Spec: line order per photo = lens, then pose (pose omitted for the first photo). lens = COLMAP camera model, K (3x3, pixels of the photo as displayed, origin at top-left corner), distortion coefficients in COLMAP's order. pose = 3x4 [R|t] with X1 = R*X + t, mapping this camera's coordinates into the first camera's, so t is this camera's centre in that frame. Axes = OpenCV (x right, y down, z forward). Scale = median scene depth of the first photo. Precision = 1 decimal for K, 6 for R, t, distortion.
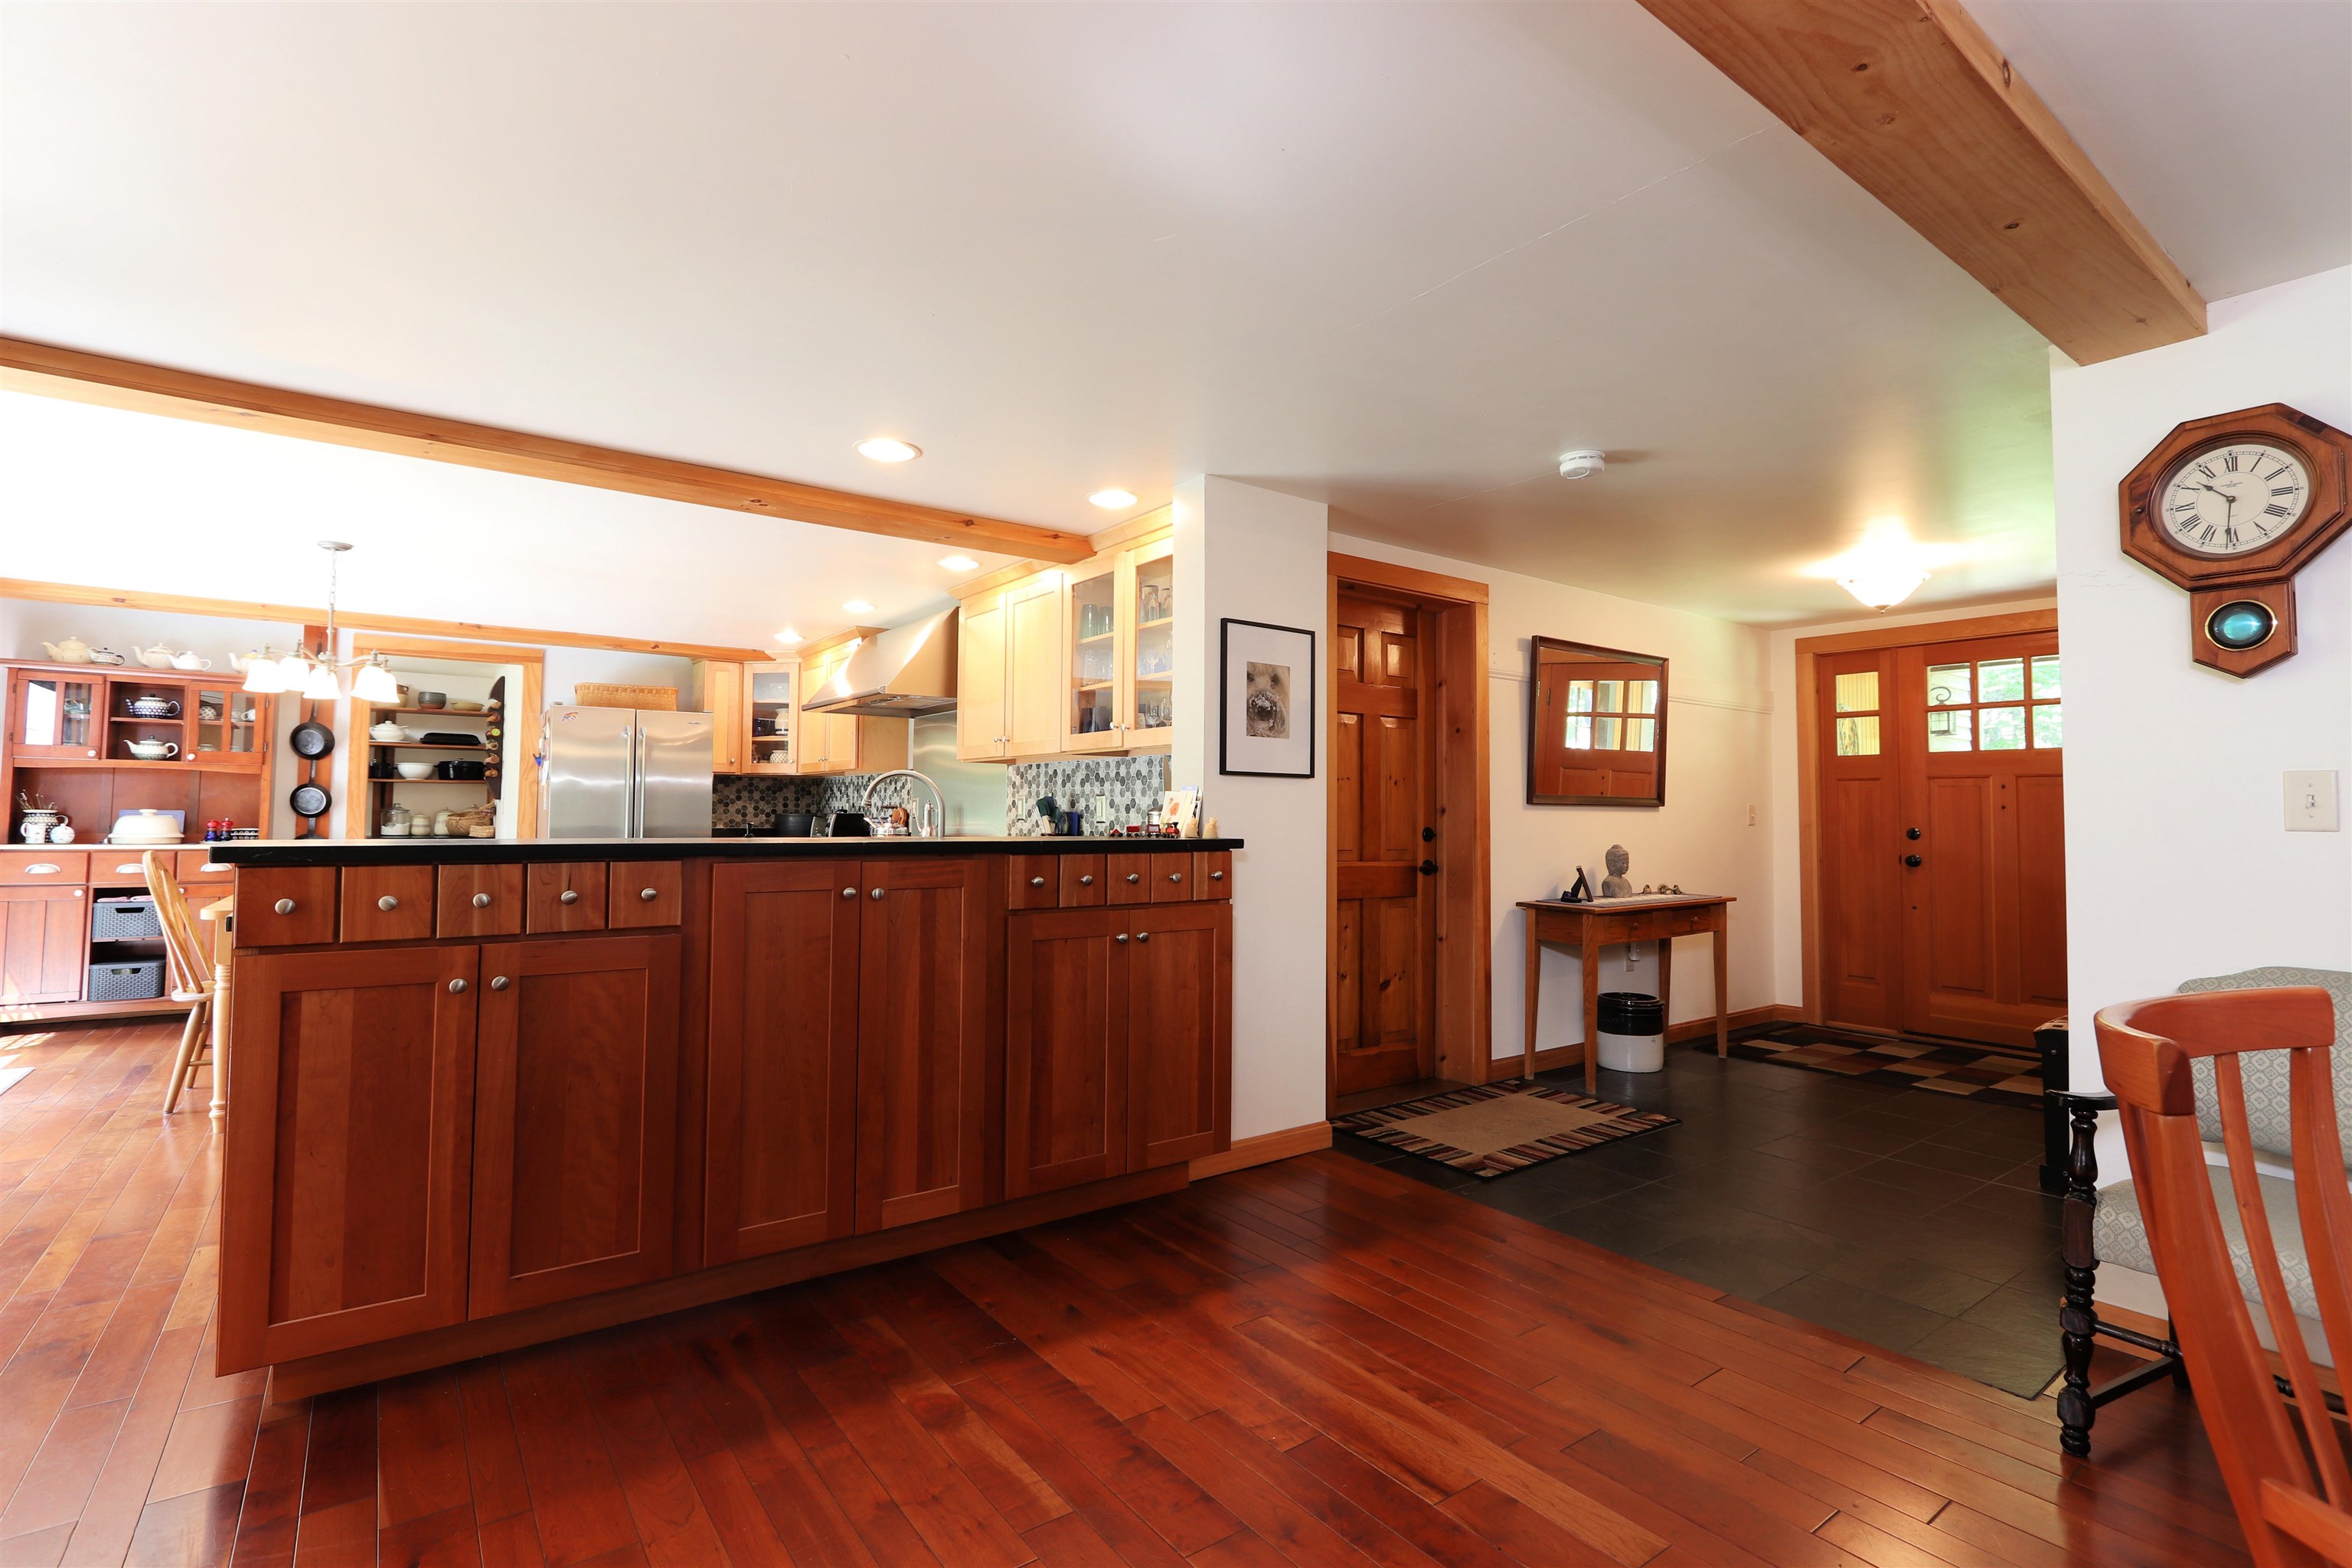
lens RADIAL K [[1081.8, 0, 1168.8], [0, 1081.8, 767.0], [0, 0, 1]] dist [-0.013890, 0.000579]
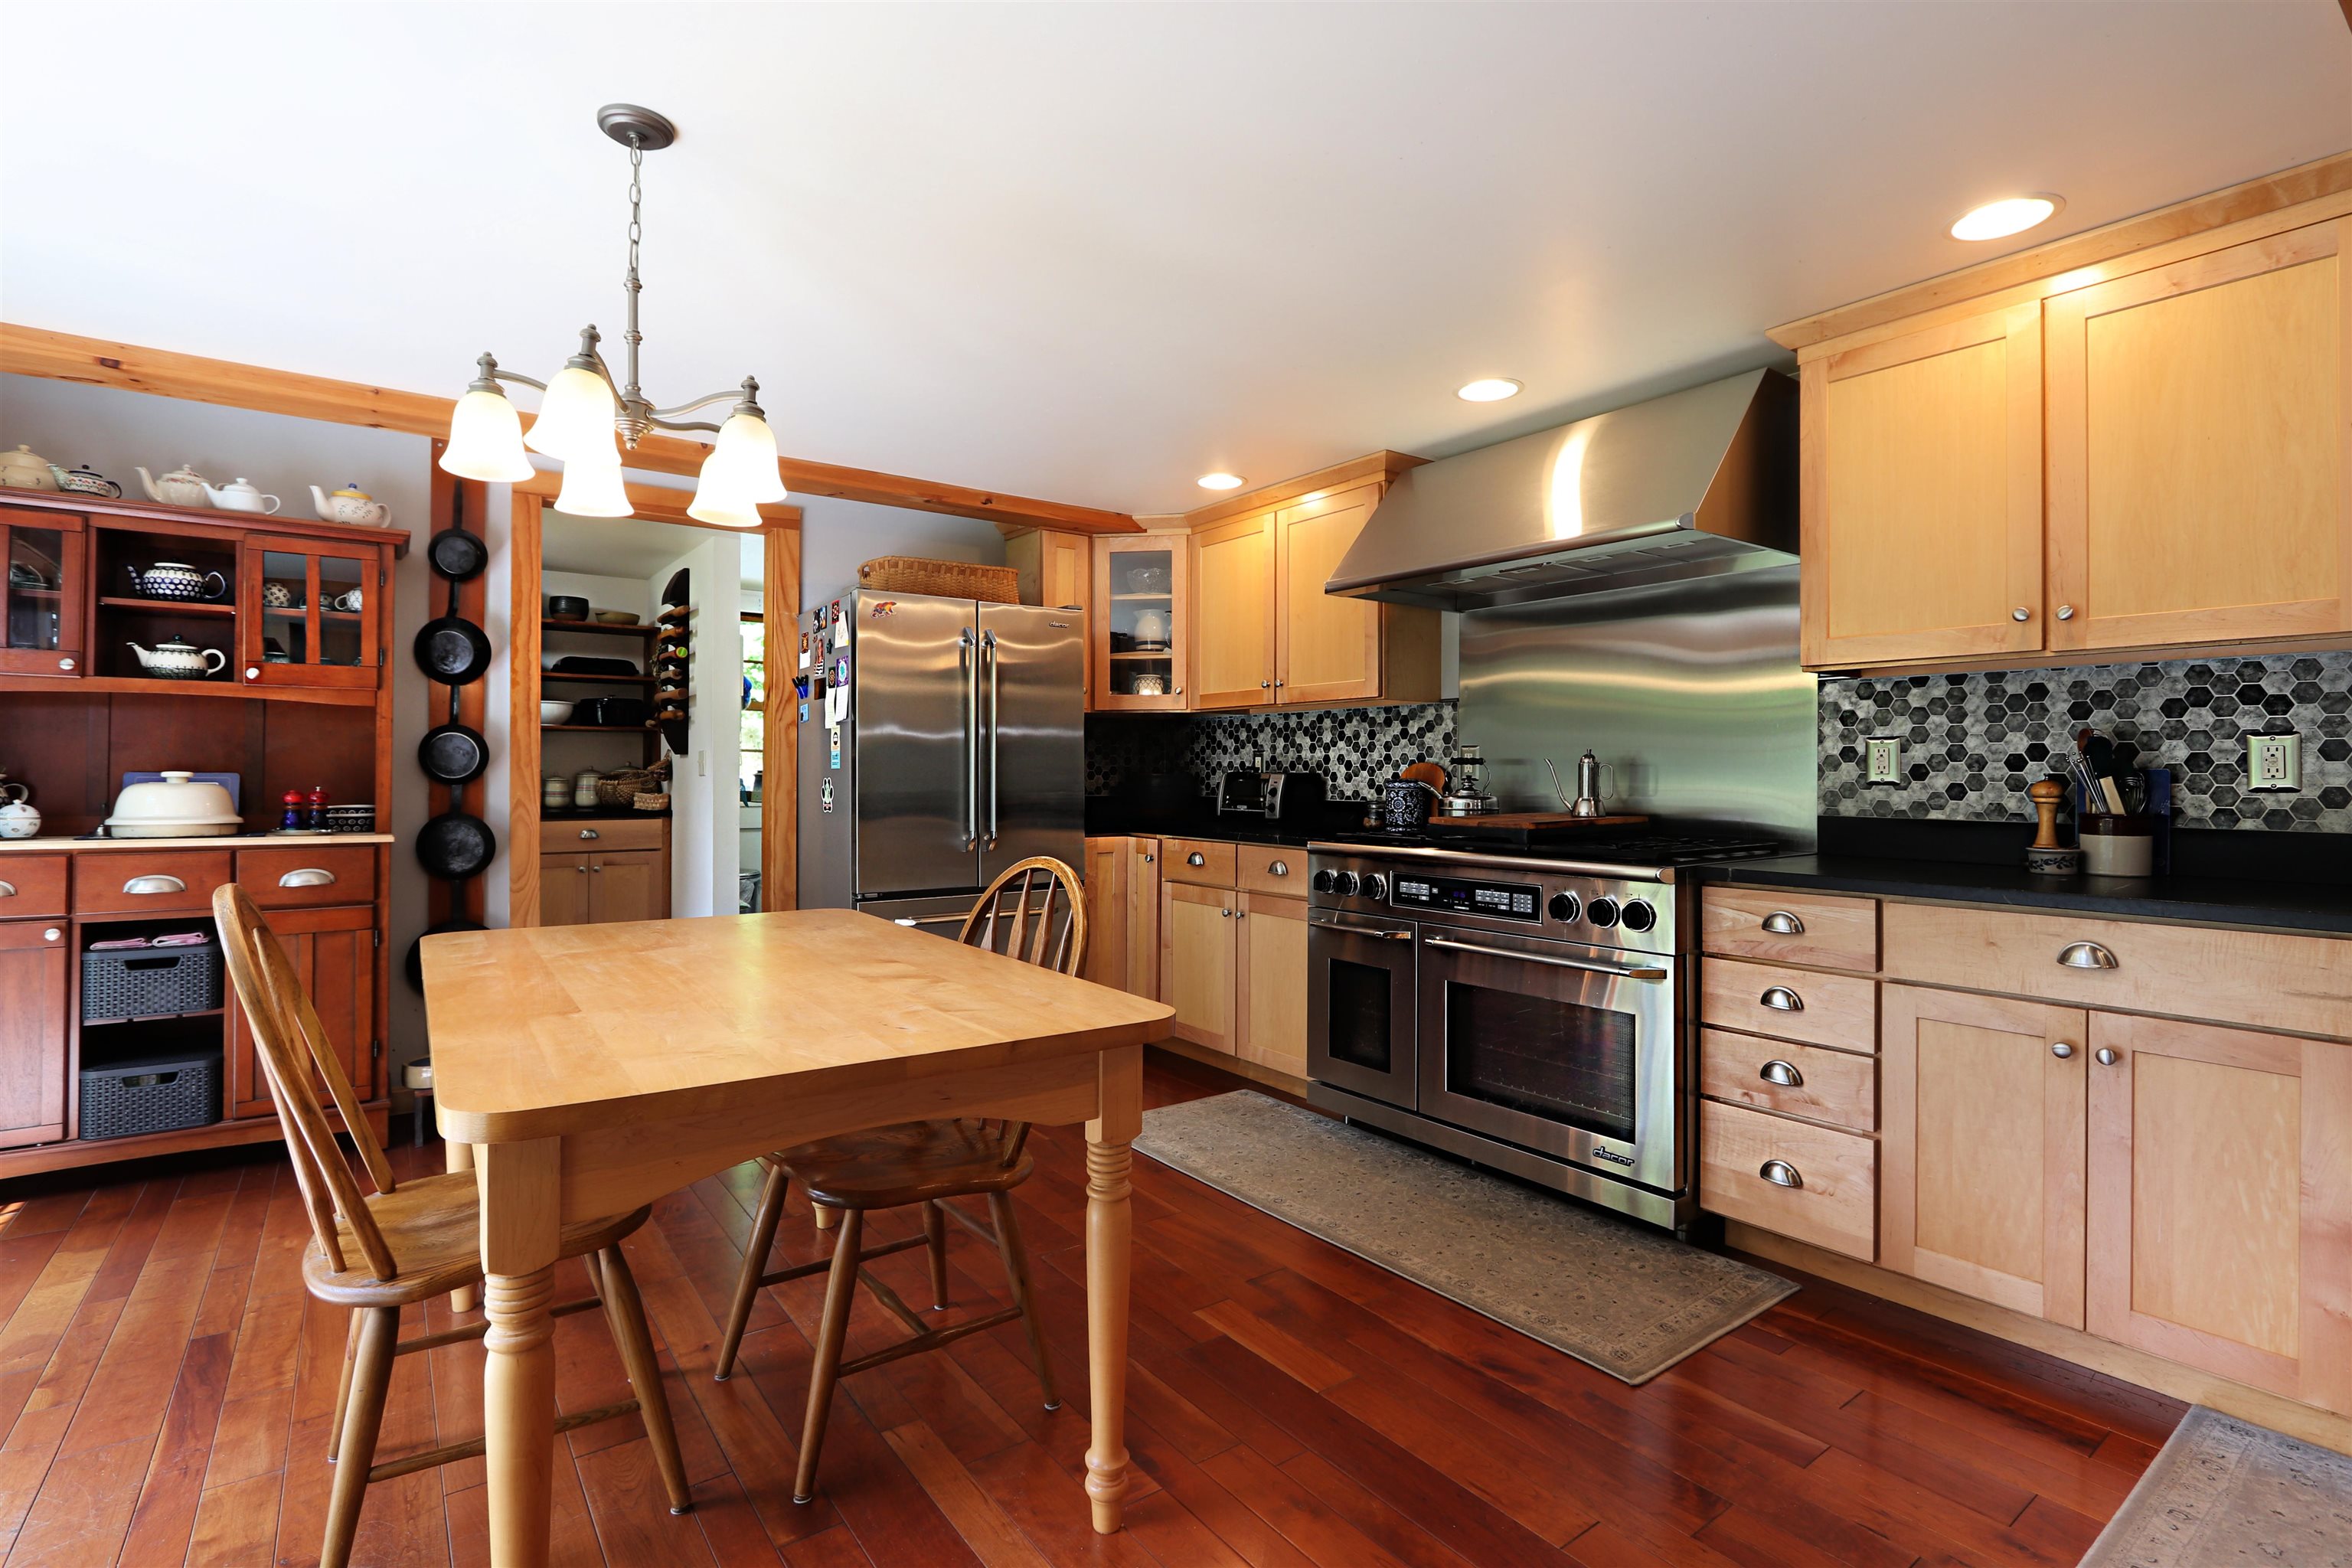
lens RADIAL K [[1106.0, 0, 1169.8], [0, 1106.0, 769.1], [0, 0, 1]] dist [-0.015105, 0.001387]
pose [[0.999988, -0.003566, -0.003238, -0.471493], [0.003698, 0.999125, 0.041663, 0.018021], [0.003086, -0.041674, 0.999126, 0.469848]]
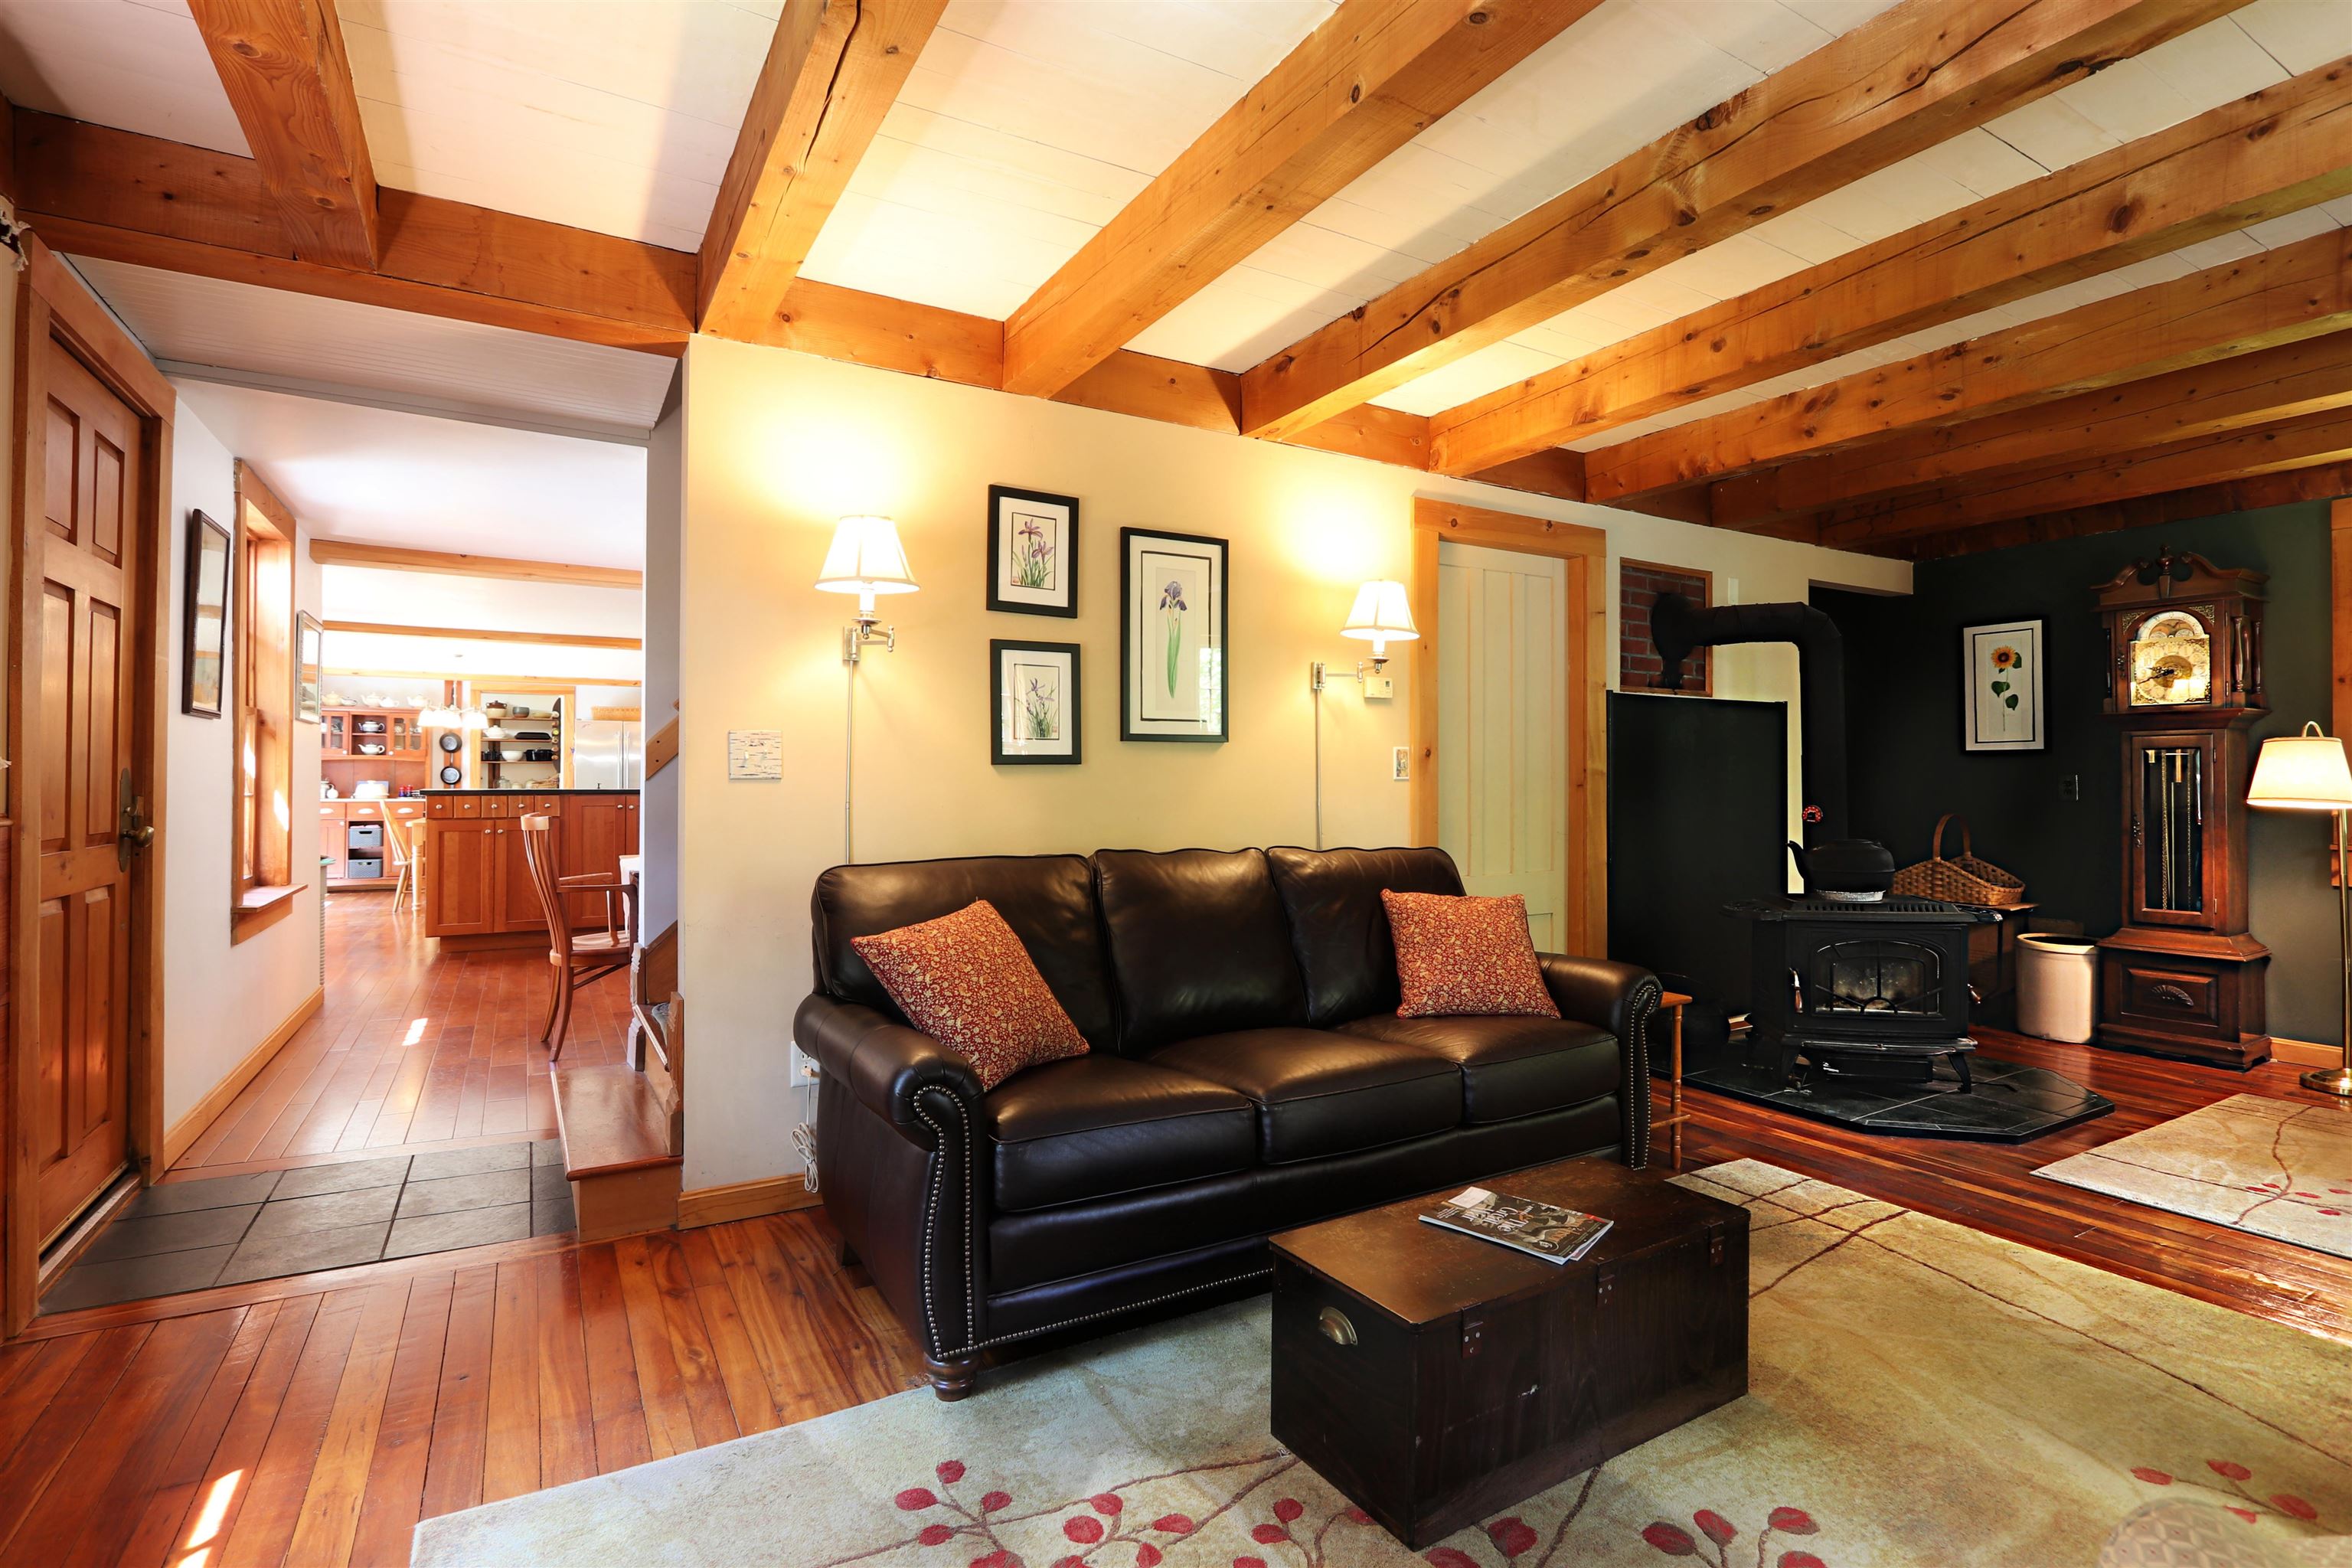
lens RADIAL K [[1118.8, 0, 1165.7], [0, 1118.8, 768.4], [0, 0, 1]] dist [-0.013068, -0.000392]
pose [[0.993991, -0.008036, -0.109164, 0.697826], [0.011617, 0.999414, 0.032207, -0.031136], [0.108841, -0.033281, 0.993502, -0.848348]]
